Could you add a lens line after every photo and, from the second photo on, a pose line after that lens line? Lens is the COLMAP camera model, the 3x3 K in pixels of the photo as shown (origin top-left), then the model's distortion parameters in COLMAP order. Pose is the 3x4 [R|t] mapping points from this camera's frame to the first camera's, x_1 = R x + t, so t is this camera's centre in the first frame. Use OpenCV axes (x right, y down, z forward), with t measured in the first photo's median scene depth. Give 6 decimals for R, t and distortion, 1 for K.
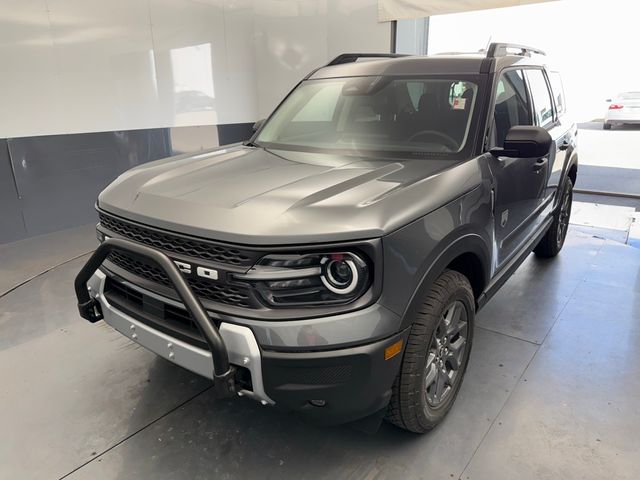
lens RADIAL K [[461.3, 0, 317.0], [0, 461.3, 242.6], [0, 0, 1]] dist [0.033345, -0.041488]
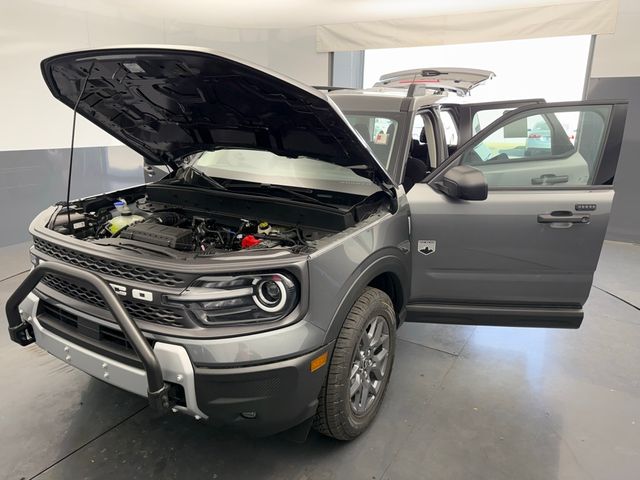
lens RADIAL K [[461.3, 0, 321.4], [0, 461.3, 237.9], [0, 0, 1]] dist [0.033345, -0.041488]
pose [[0.992109, 0.001044, 0.125376, 0.028747], [0.004997, 0.998842, -0.047860, -0.009605], [-0.125281, 0.048108, 0.990954, -0.088645]]
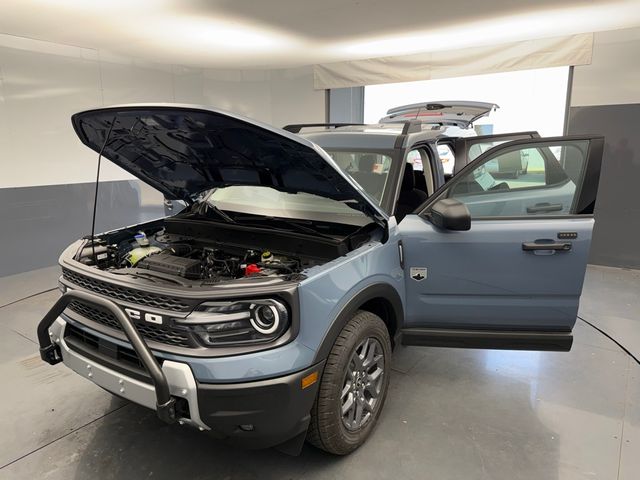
lens RADIAL K [[461.3, 0, 321.9], [0, 461.3, 241.1], [0, 0, 1]] dist [0.033345, -0.041488]
pose [[0.997338, -0.003438, 0.072829, 0.093704], [0.010422, 0.995352, -0.095734, -0.012508], [-0.072162, 0.096238, 0.992739, -0.208293]]
